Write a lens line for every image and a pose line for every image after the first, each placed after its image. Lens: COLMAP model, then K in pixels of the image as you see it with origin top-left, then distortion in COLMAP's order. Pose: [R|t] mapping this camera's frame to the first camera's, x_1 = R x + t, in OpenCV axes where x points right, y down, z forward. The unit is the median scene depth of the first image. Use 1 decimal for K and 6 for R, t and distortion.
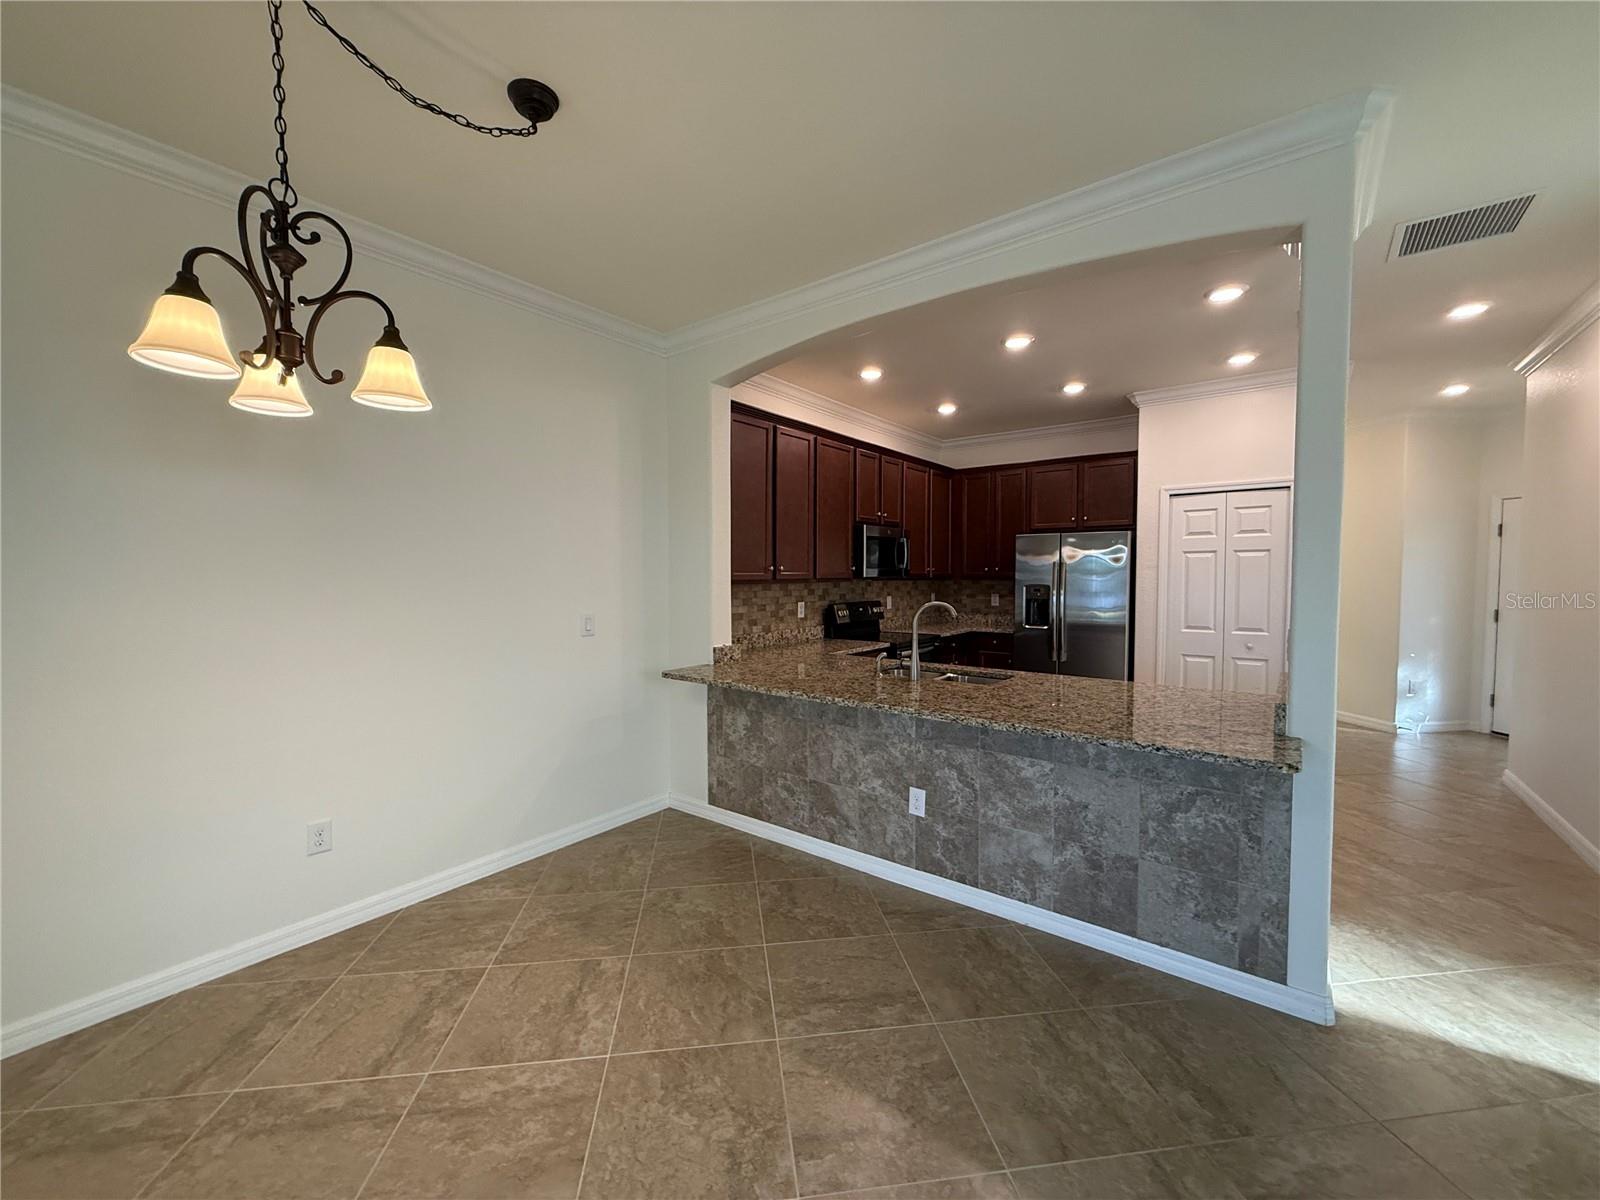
lens RADIAL K [[639.8, 0, 796.7], [0, 639.8, 602.9], [0, 0, 1]] dist [-0.000021, 0.000686]
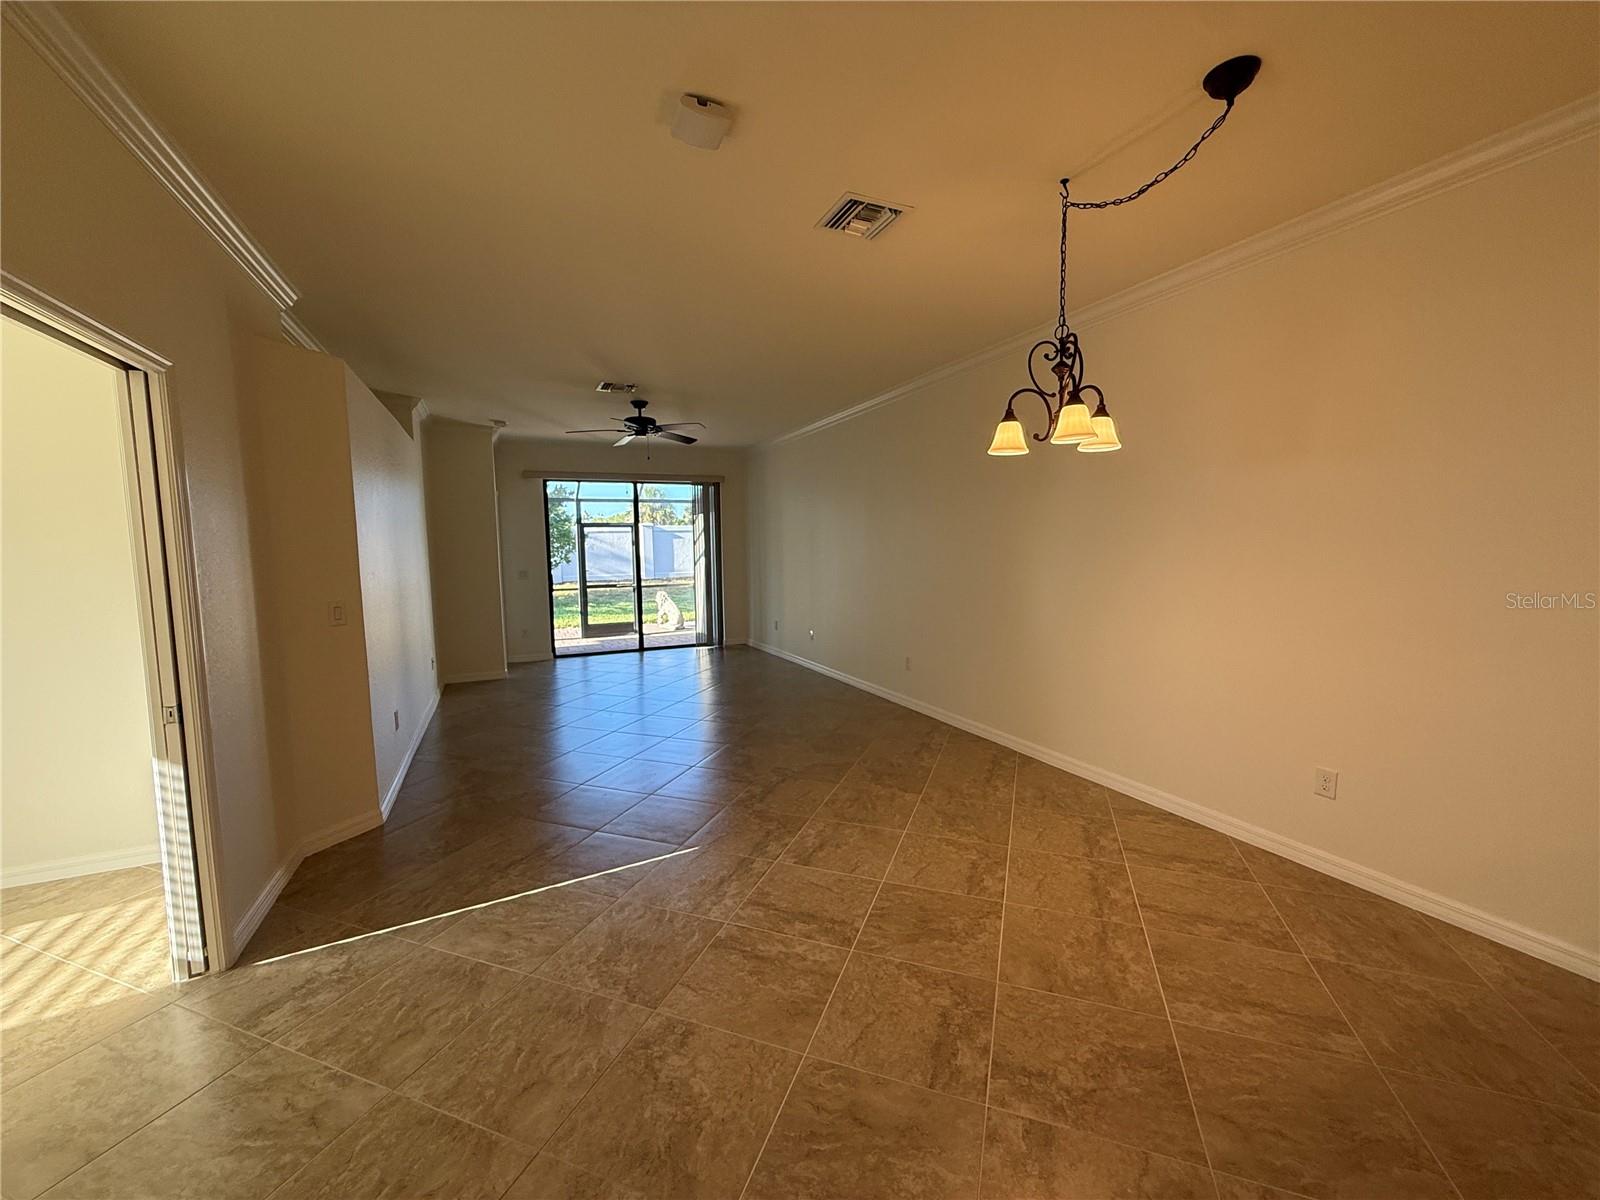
lens RADIAL K [[639.8, 0, 796.7], [0, 639.8, 602.9], [0, 0, 1]] dist [-0.000021, 0.000686]
pose [[-0.457440, 0.089595, -0.884715, 0.877706], [-0.025917, 0.993145, 0.113976, -0.065670], [0.888863, 0.075066, -0.451983, 0.926626]]
